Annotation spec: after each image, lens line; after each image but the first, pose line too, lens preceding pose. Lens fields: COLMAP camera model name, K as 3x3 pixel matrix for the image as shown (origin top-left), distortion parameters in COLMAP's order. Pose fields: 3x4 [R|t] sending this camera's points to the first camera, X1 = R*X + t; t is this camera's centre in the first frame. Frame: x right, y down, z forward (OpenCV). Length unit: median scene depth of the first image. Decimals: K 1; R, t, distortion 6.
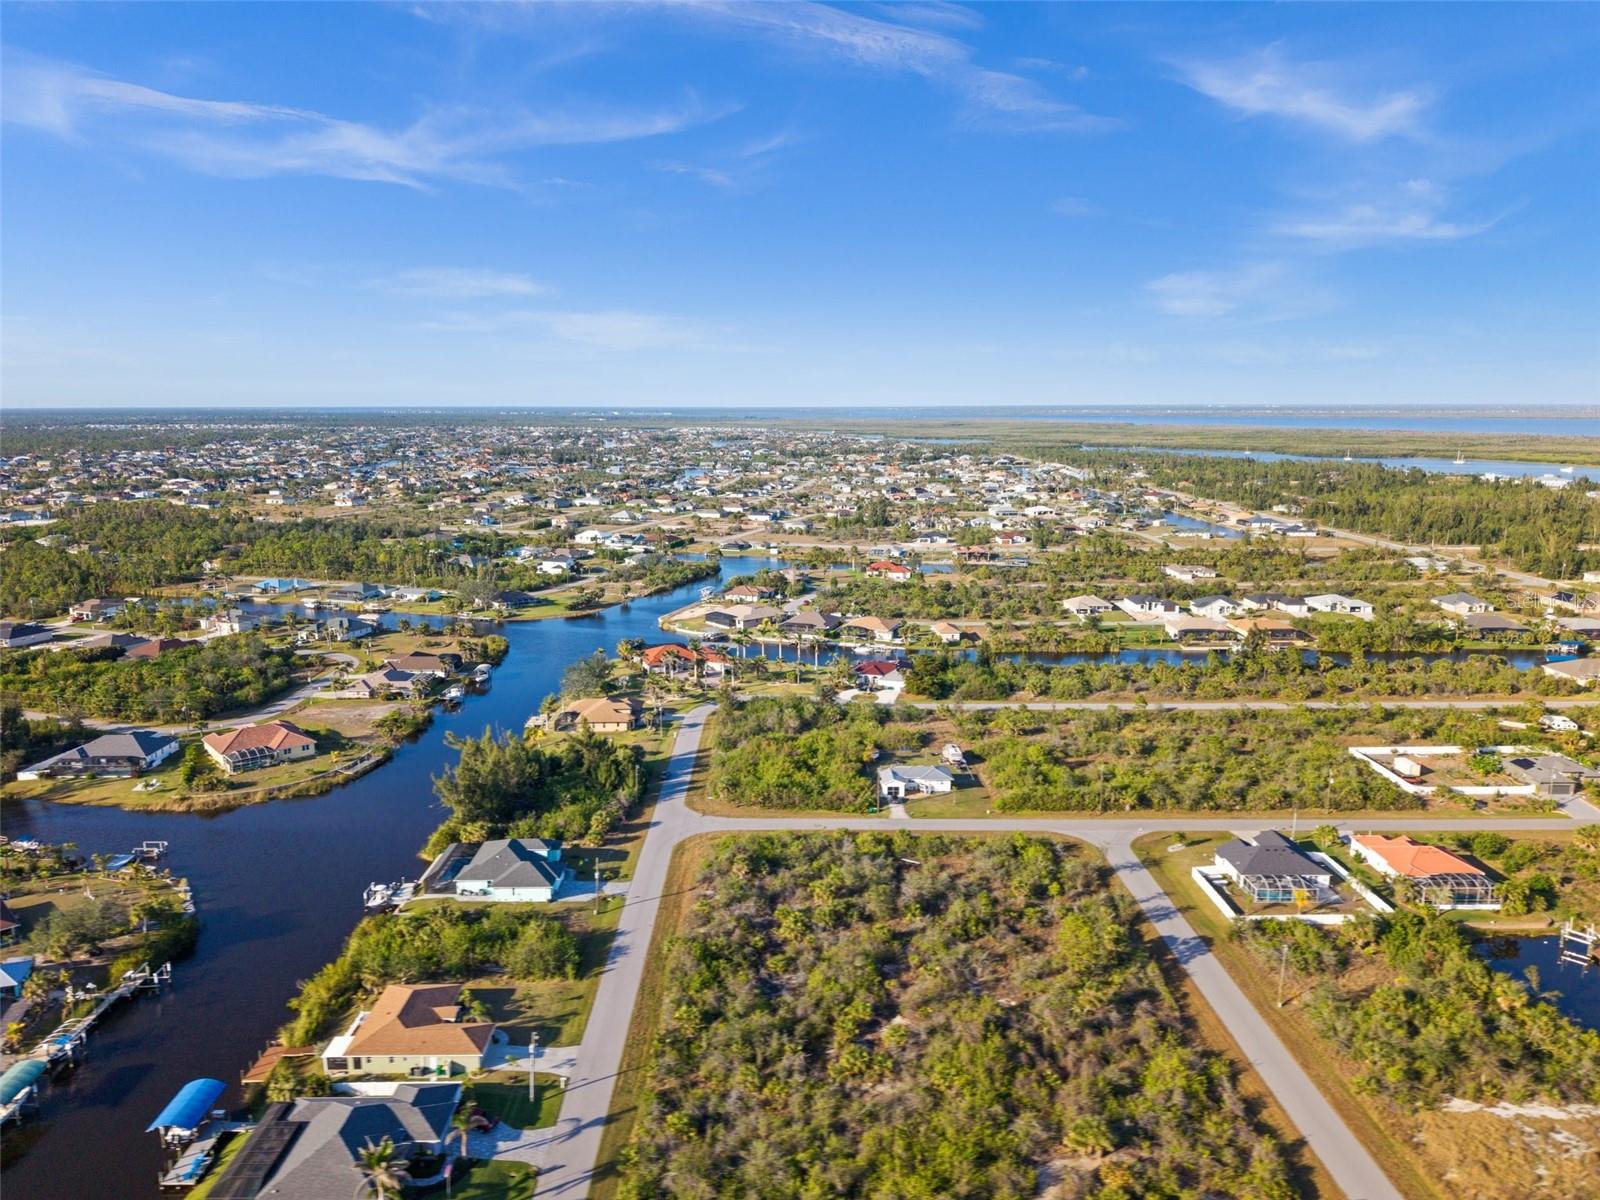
lens RADIAL K [[1079.5, 0, 800.0], [0, 1079.5, 600.0], [0, 0, 1]] dist [0.028408, -0.000420]
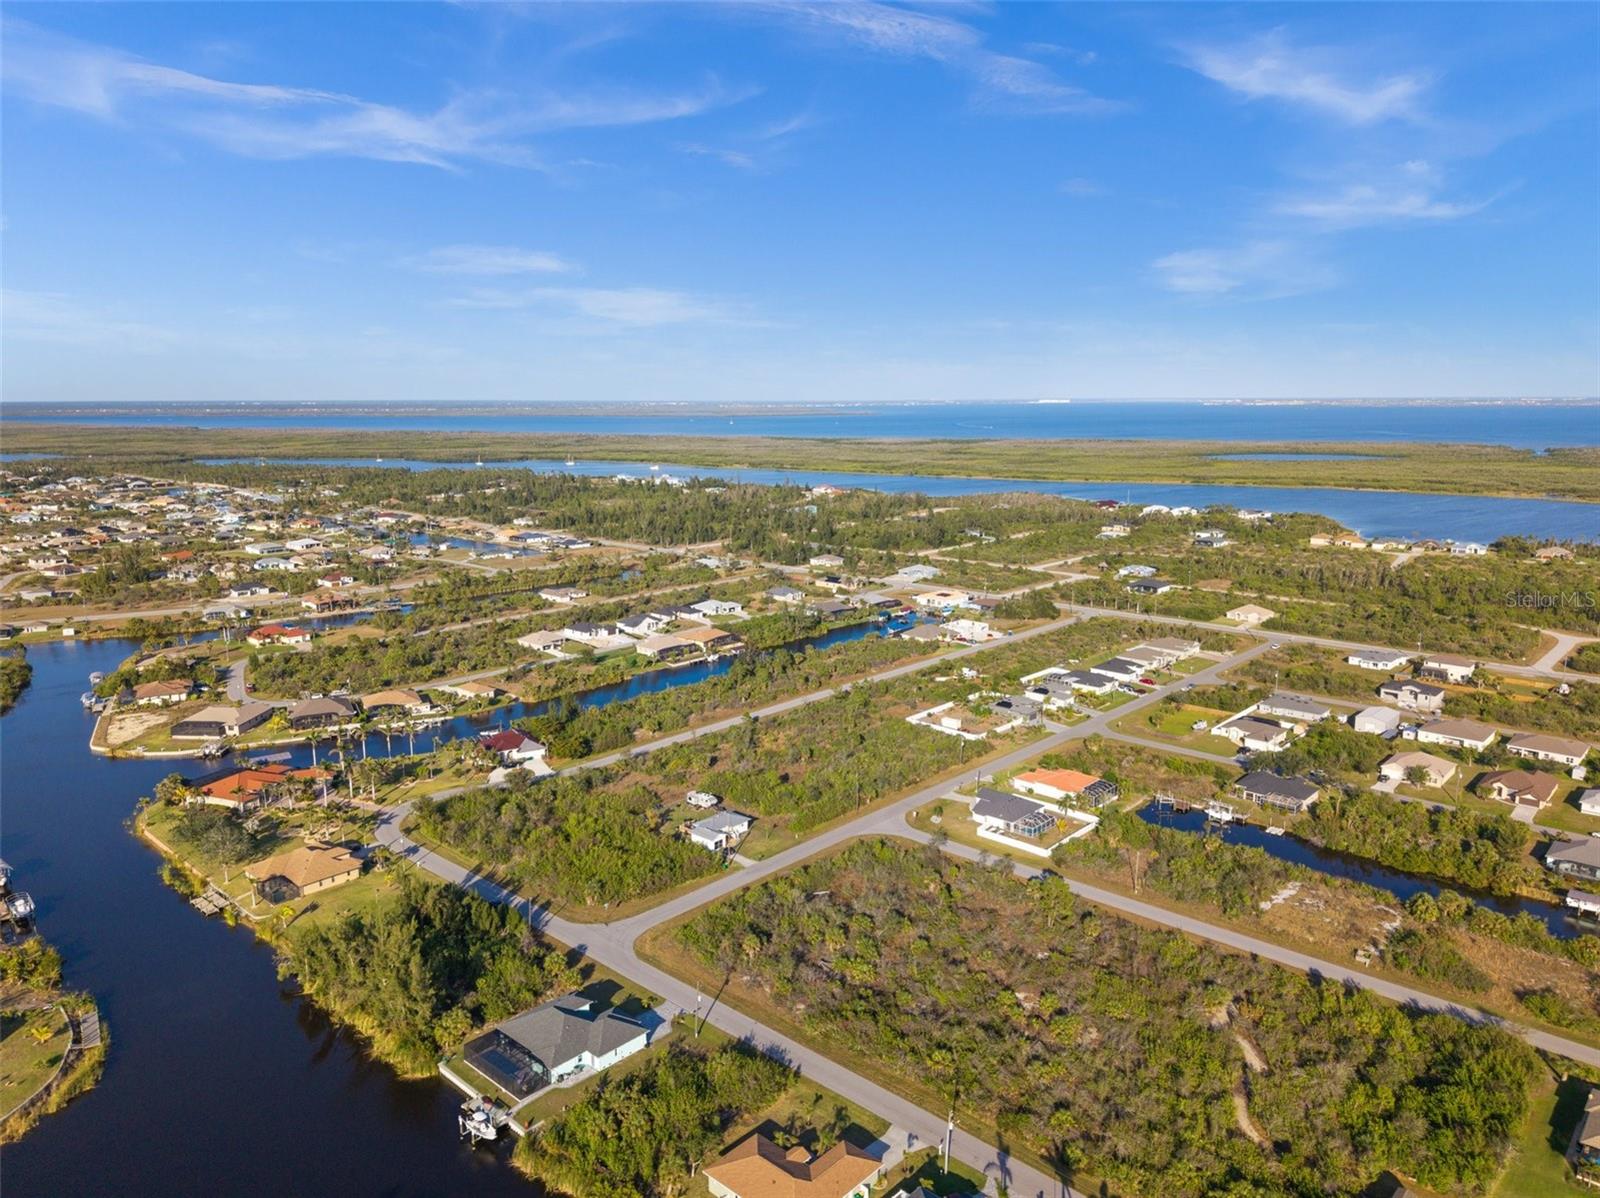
lens RADIAL K [[1094.8, 0, 800.0], [0, 1094.8, 599.0], [0, 0, 1]] dist [0.006607, -0.039315]
pose [[0.678900, -0.131281, 0.722399, -0.590979], [0.130228, 0.989816, 0.057493, -0.115749], [-0.722590, 0.055045, 0.689082, 0.153894]]
